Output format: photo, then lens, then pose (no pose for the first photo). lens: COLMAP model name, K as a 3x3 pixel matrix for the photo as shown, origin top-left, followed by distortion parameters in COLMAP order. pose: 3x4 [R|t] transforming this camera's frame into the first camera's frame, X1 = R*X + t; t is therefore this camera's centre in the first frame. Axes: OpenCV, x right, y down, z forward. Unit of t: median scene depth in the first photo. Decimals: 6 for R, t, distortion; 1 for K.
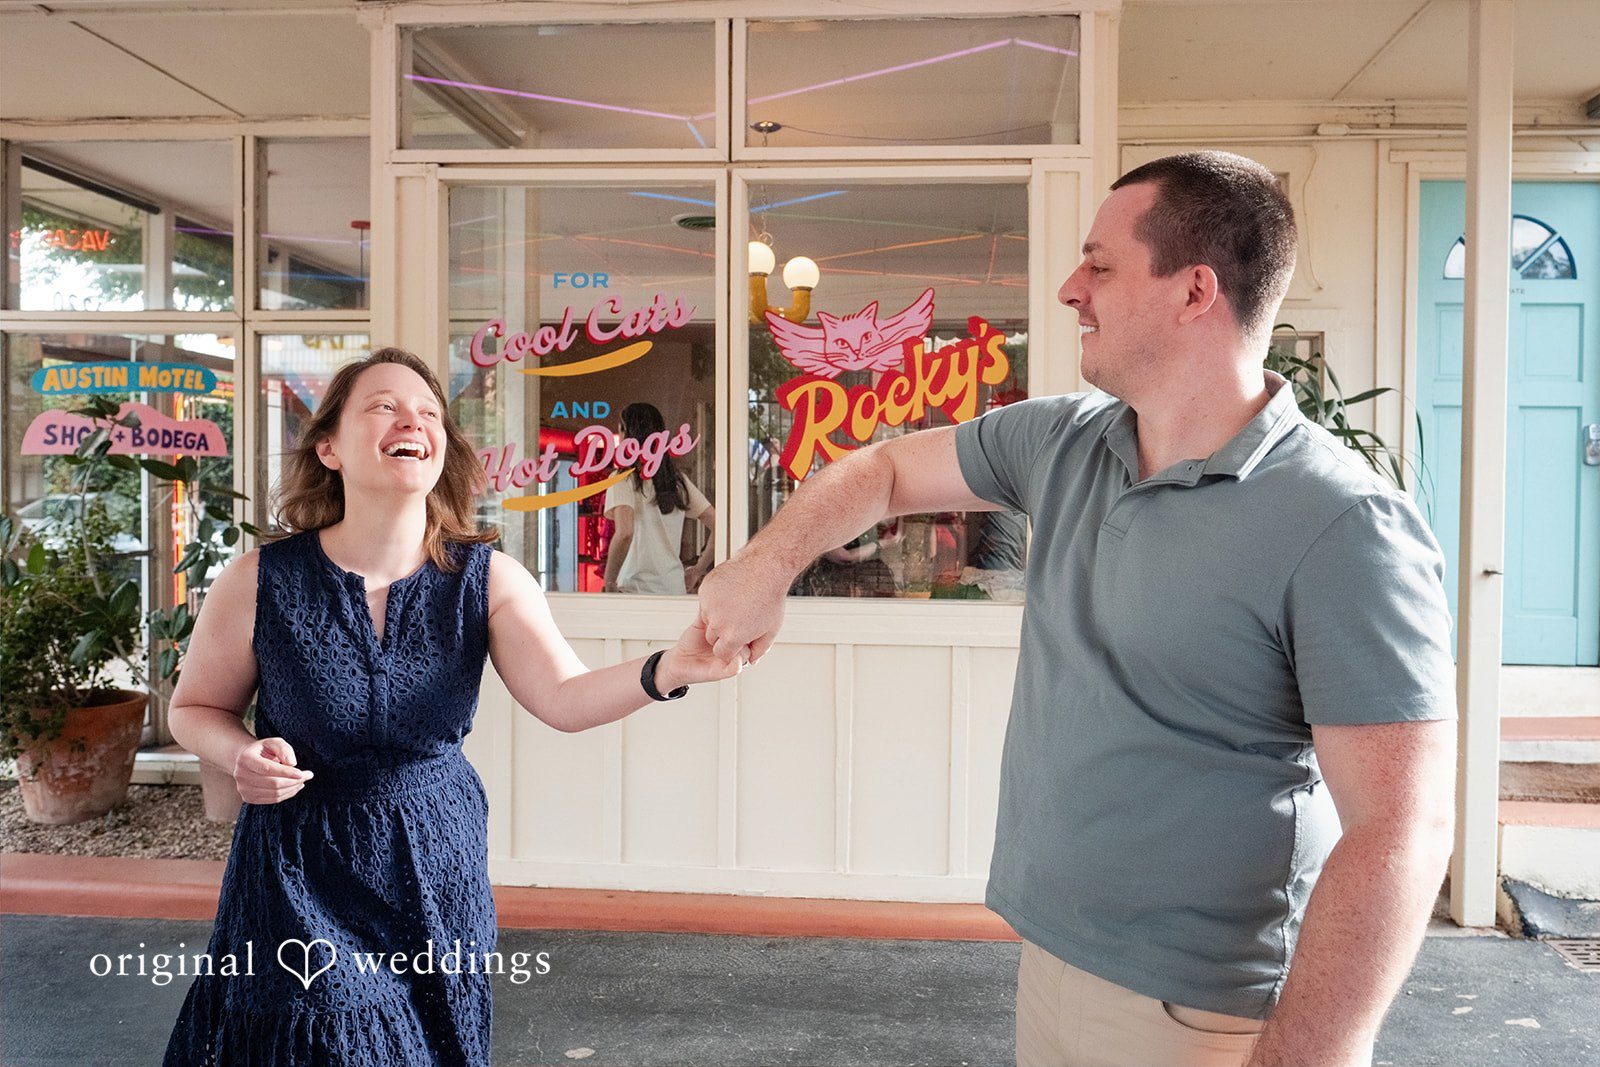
lens RADIAL K [[1218.3, 0, 871.0], [0, 1218.3, 510.8], [0, 0, 1]] dist [-0.001948, -0.000346]
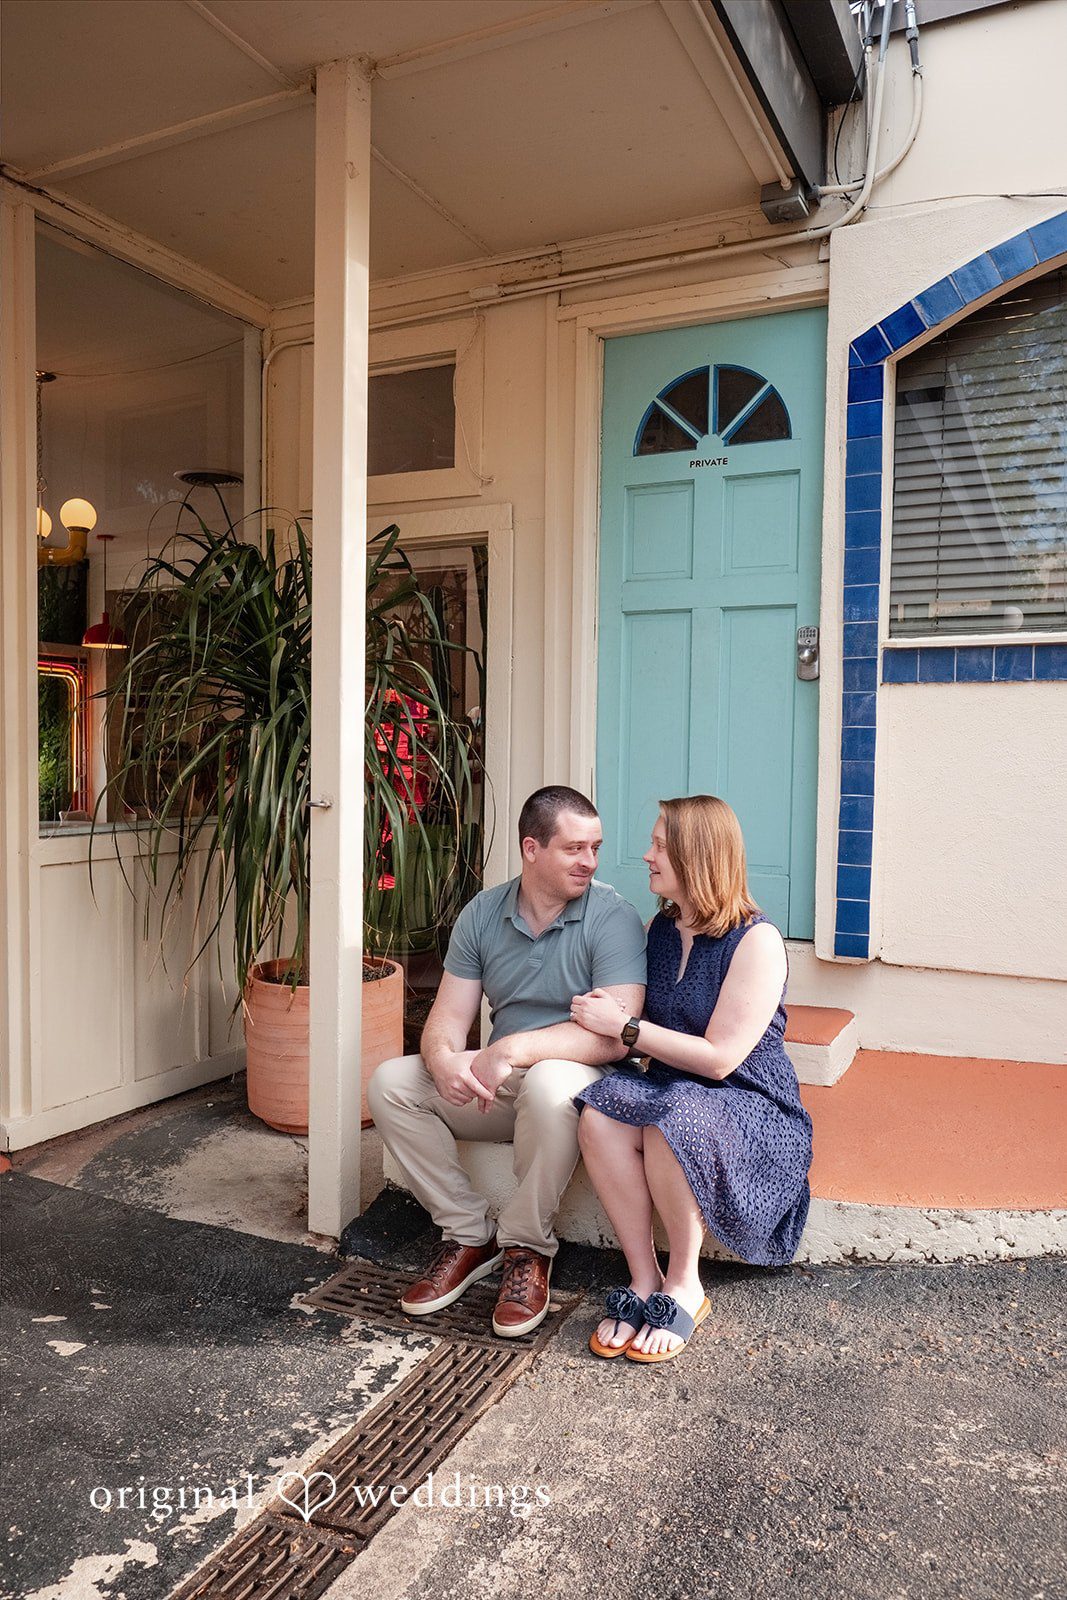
lens RADIAL K [[1117.4, 0, 533.5], [0, 1117.4, 800.0], [0, 0, 1]] dist [-0.005596, -0.002635]
pose [[0.923704, 0.015171, -0.382806, 0.714695], [-0.005411, 0.999633, 0.026561, 0.021337], [0.383068, -0.022464, 0.923447, 0.284004]]
